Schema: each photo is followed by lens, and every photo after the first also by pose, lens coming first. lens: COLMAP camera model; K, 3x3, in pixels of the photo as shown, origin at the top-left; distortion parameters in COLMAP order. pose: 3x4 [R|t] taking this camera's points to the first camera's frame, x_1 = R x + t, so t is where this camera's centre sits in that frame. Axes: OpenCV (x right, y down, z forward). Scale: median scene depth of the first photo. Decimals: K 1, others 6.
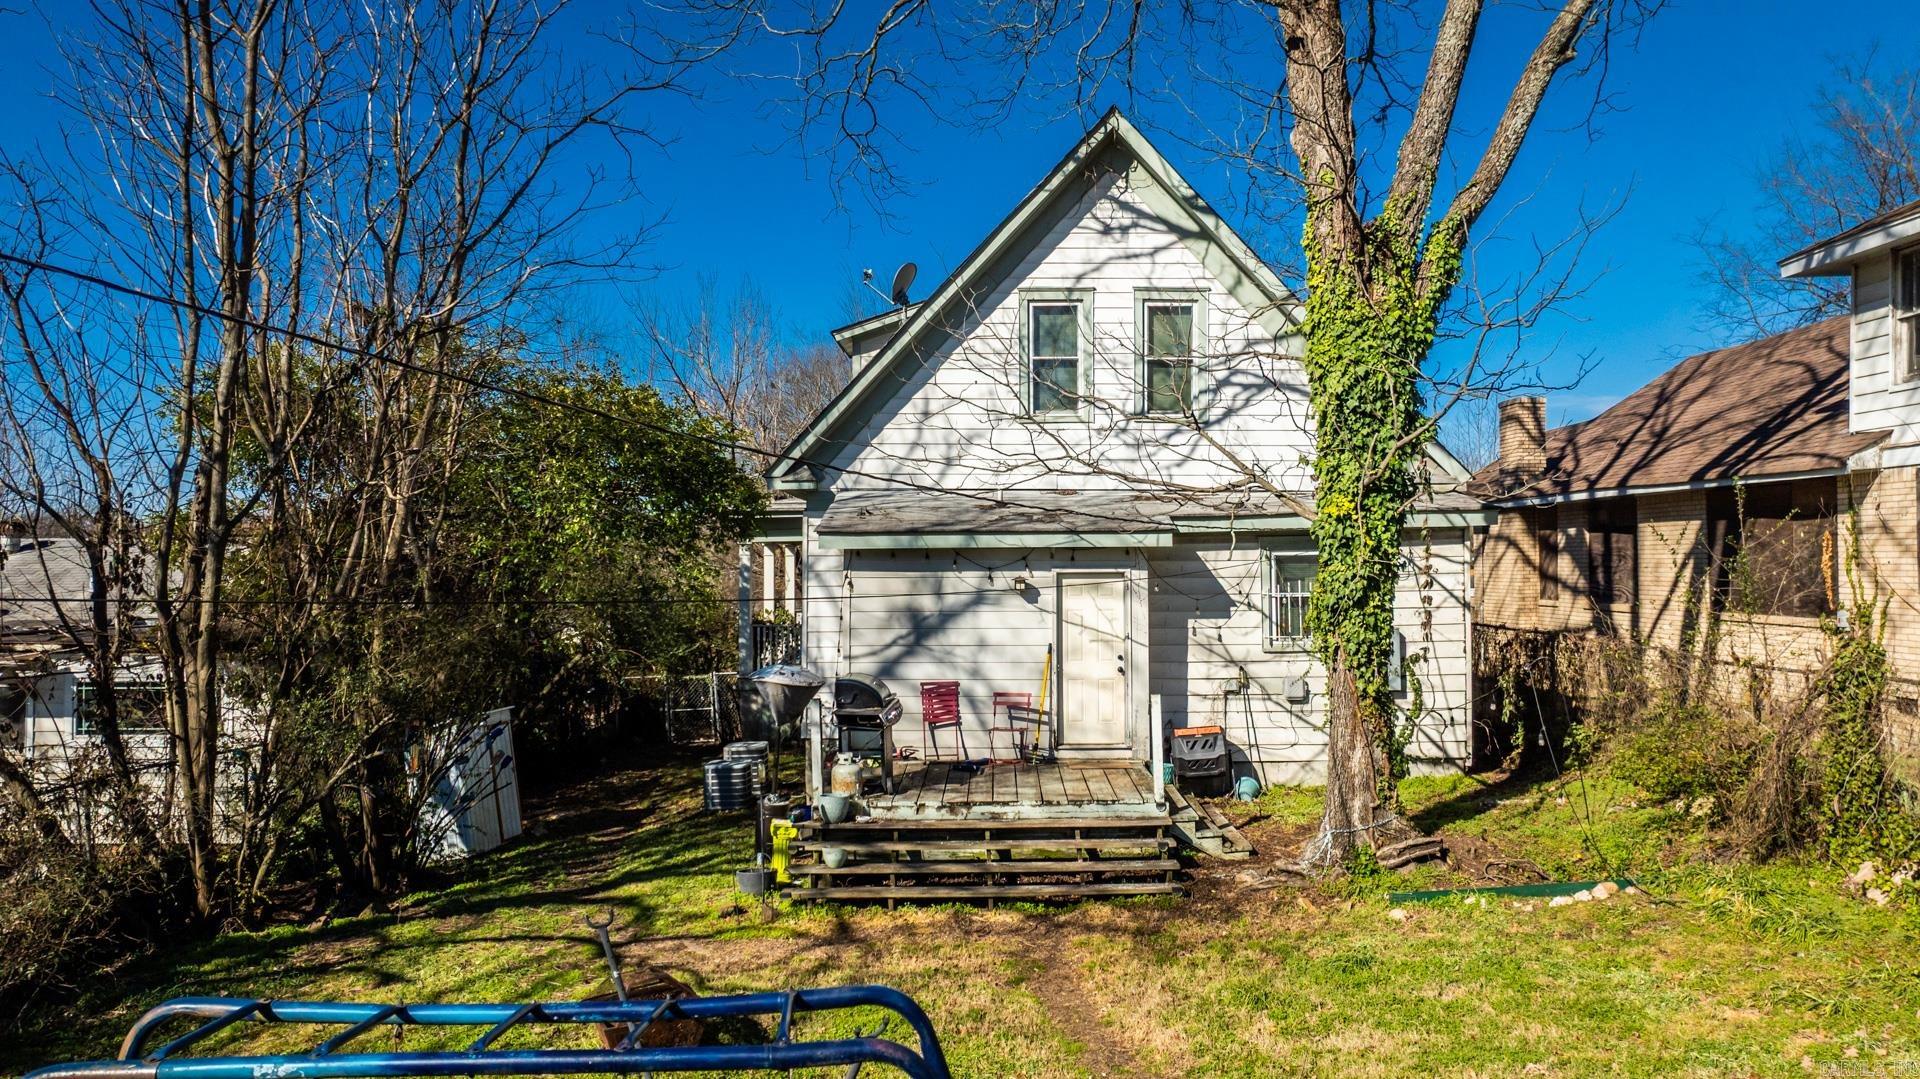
lens RADIAL K [[1331.1, 0, 956.9], [0, 1331.1, 543.4], [0, 0, 1]] dist [-0.032853, 0.019709]
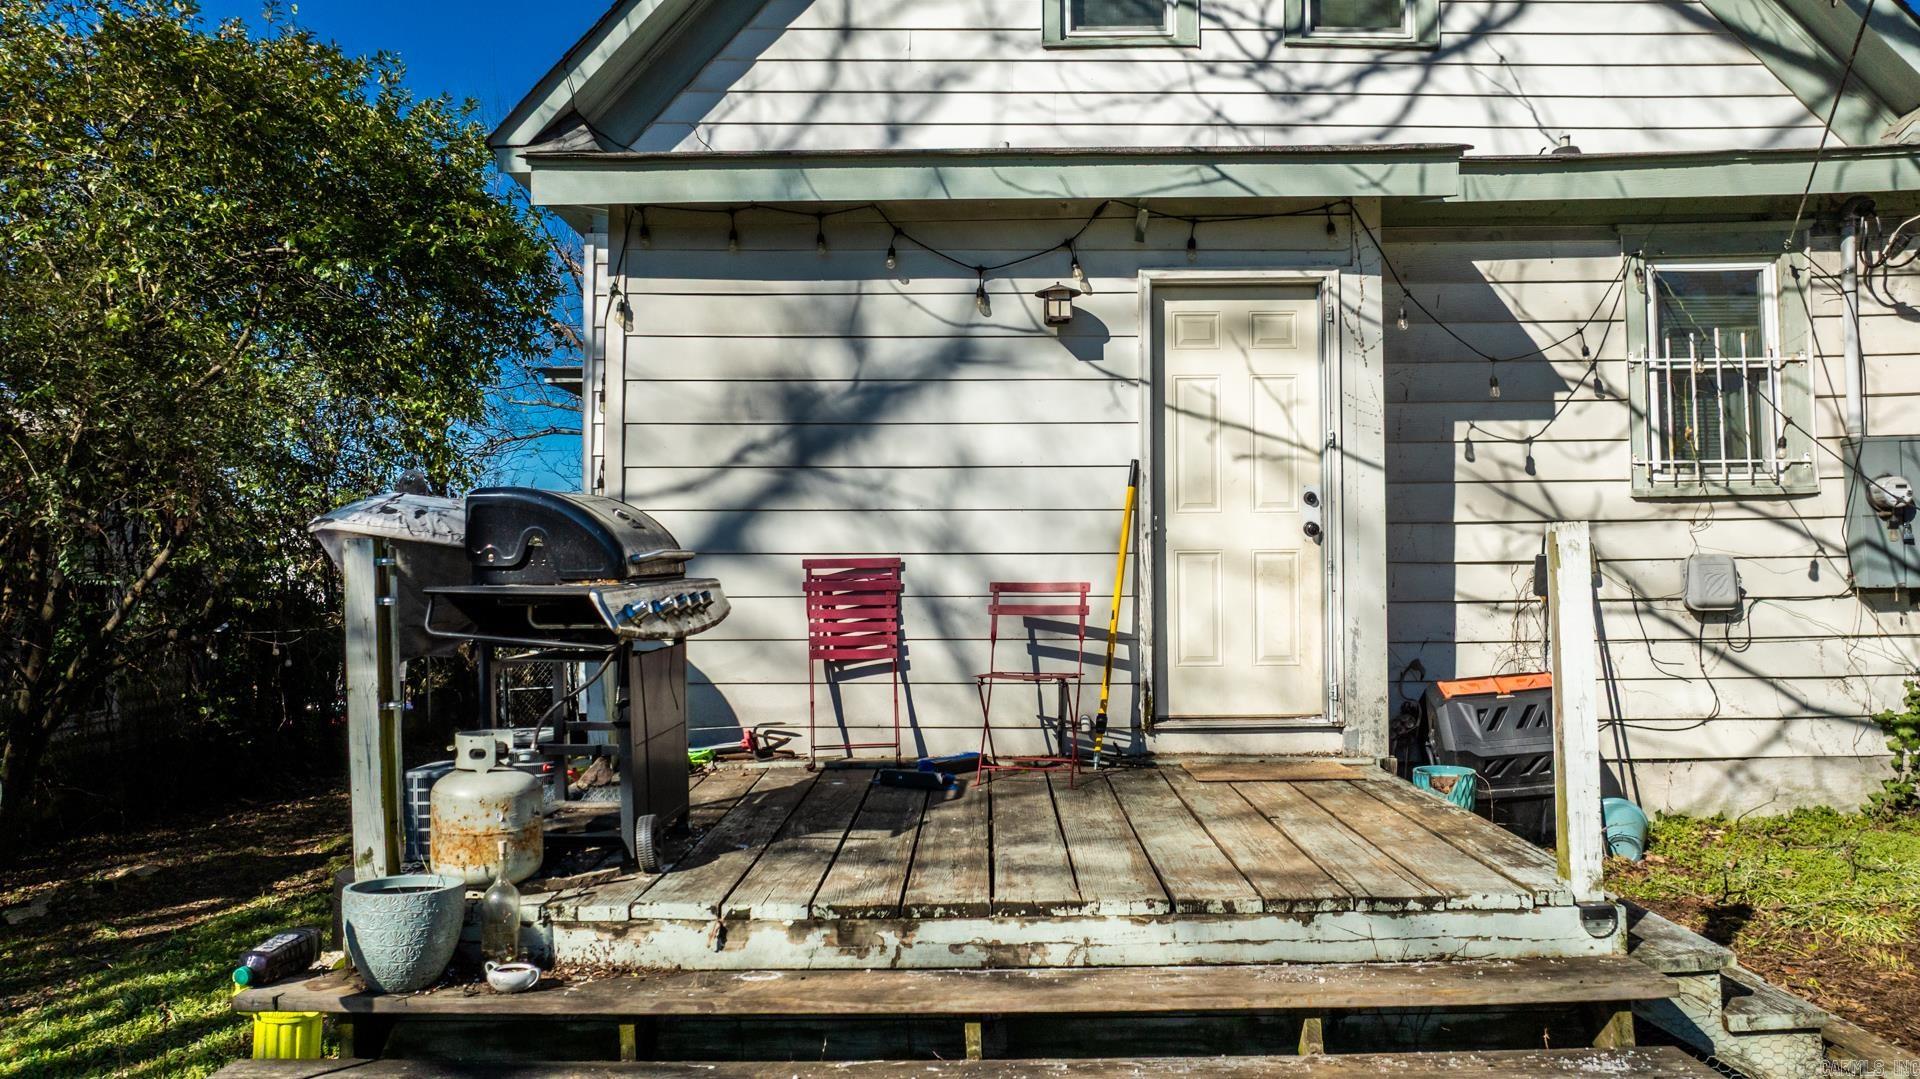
lens RADIAL K [[1331.1, 0, 968.2], [0, 1331.1, 539.4], [0, 0, 1]] dist [-0.032853, 0.019709]
pose [[0.999890, 0.000022, 0.014832, 0.014876], [0.000069, 0.999981, -0.006109, 0.100251], [-0.014832, 0.006110, 0.999871, 0.605151]]
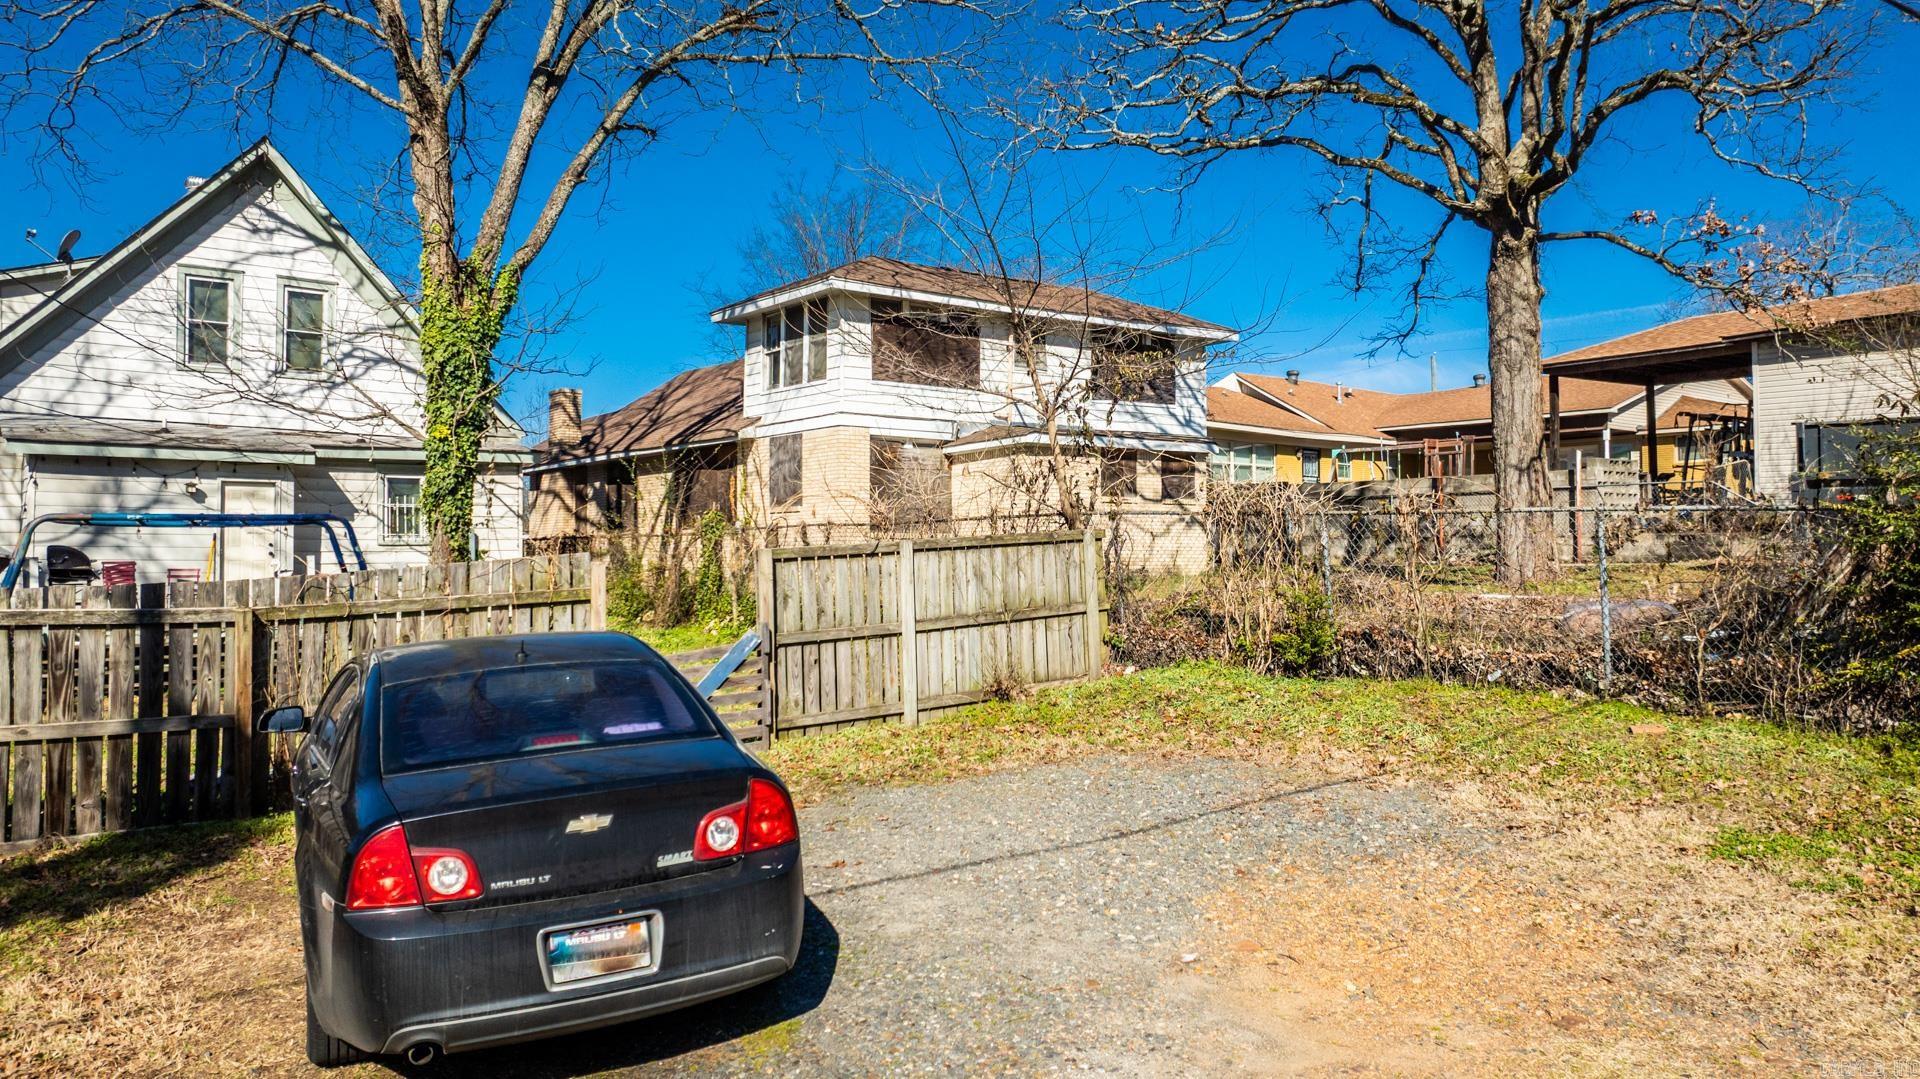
lens RADIAL K [[1331.1, 0, 958.8], [0, 1331.1, 536.0], [0, 0, 1]] dist [-0.032853, 0.019709]
pose [[0.779805, 0.016487, 0.625806, -0.177051], [-0.009452, 0.999849, -0.014562, 0.089692], [-0.625952, 0.005441, 0.779843, -0.508537]]
